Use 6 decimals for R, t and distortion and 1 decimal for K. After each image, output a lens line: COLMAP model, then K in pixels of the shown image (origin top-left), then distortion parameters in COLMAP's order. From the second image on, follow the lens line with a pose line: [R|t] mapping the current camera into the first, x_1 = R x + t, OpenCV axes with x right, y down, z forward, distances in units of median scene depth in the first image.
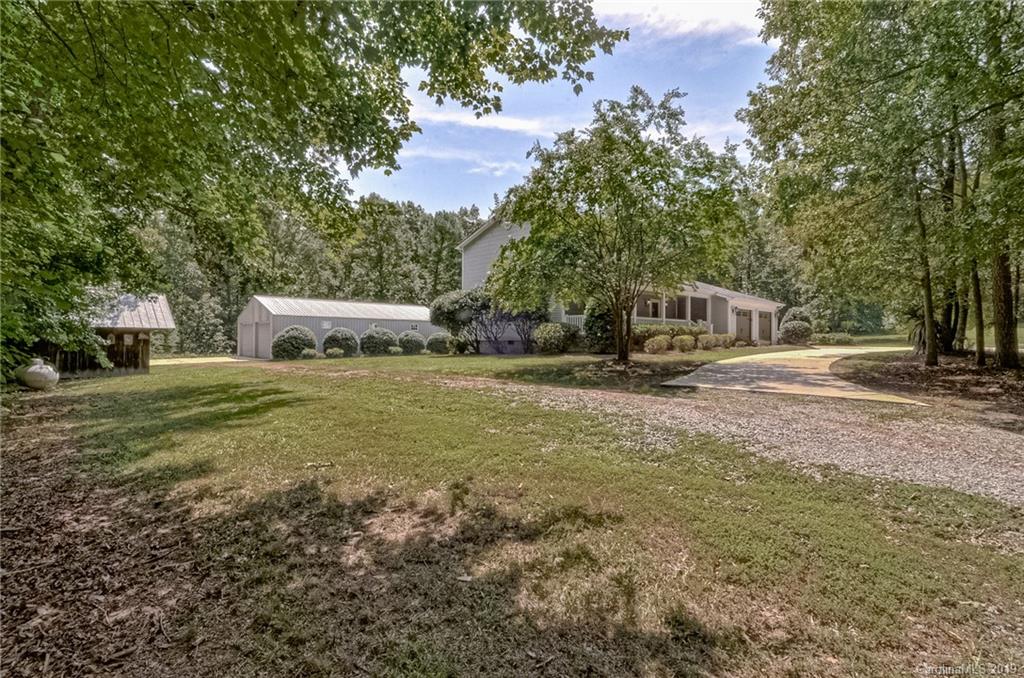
lens RADIAL K [[492.7, 0, 512.0], [0, 492.7, 339.0], [0, 0, 1]] dist [0.008695, -0.004996]
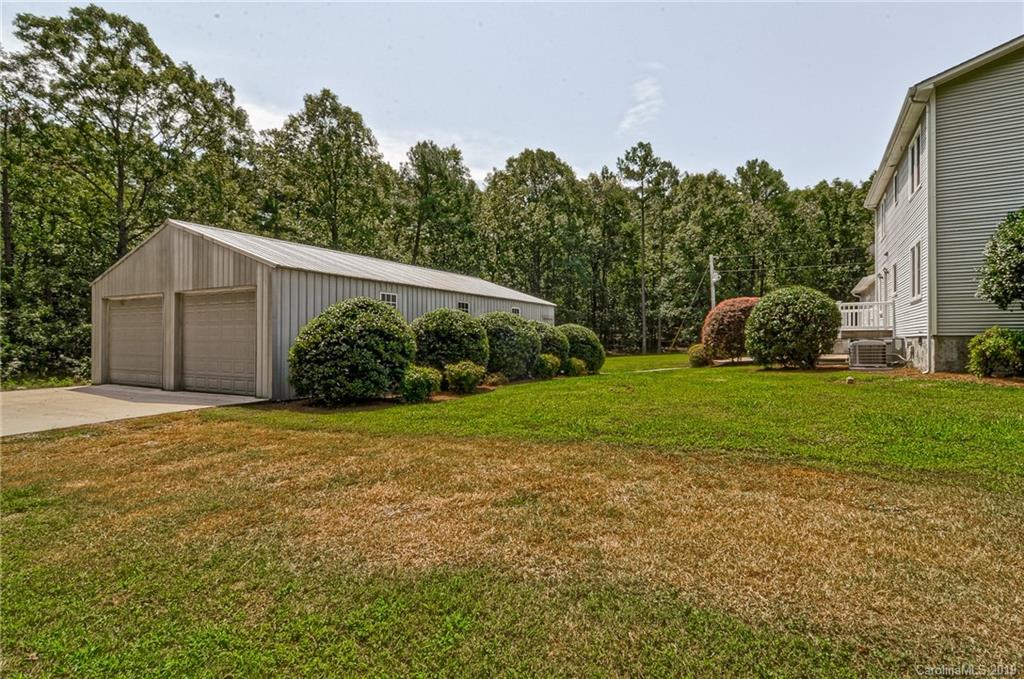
lens RADIAL K [[492.7, 0, 518.3], [0, 492.7, 337.4], [0, 0, 1]] dist [0.008695, -0.004996]
pose [[0.944408, -0.003675, 0.328756, -0.411250], [0.004822, 0.999985, -0.002672, 0.001472], [-0.328741, 0.004108, 0.944411, 0.589756]]
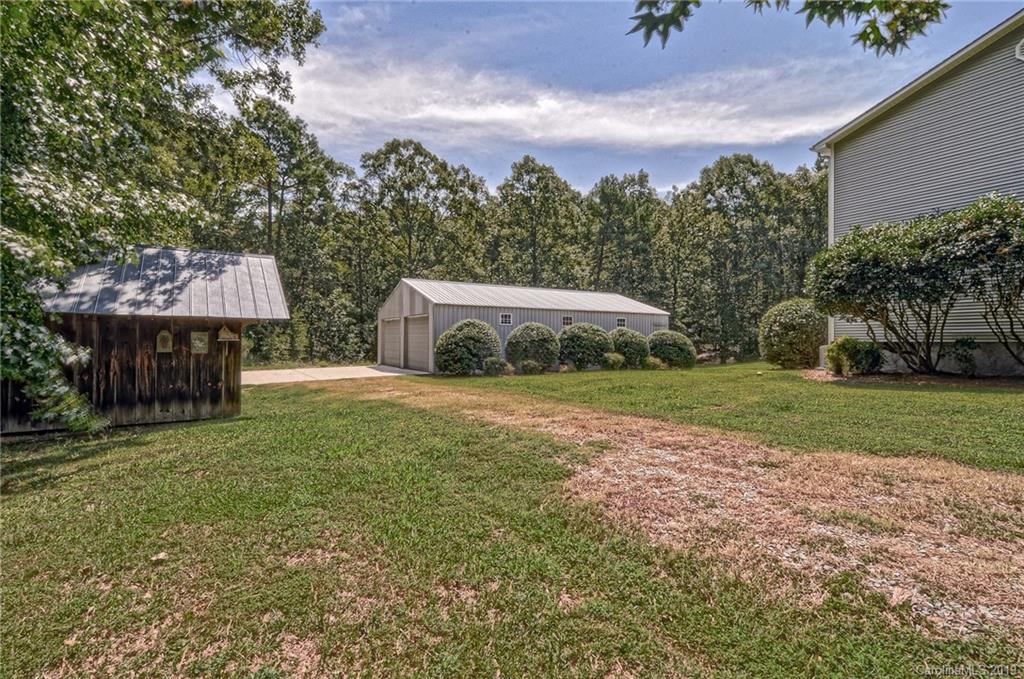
lens RADIAL K [[492.7, 0, 507.4], [0, 492.7, 339.0], [0, 0, 1]] dist [0.008695, -0.004996]
pose [[0.976755, -0.003042, -0.214338, -0.237767], [0.002263, 0.999990, -0.003877, -0.000075], [0.214347, 0.003302, 0.976752, 0.368061]]
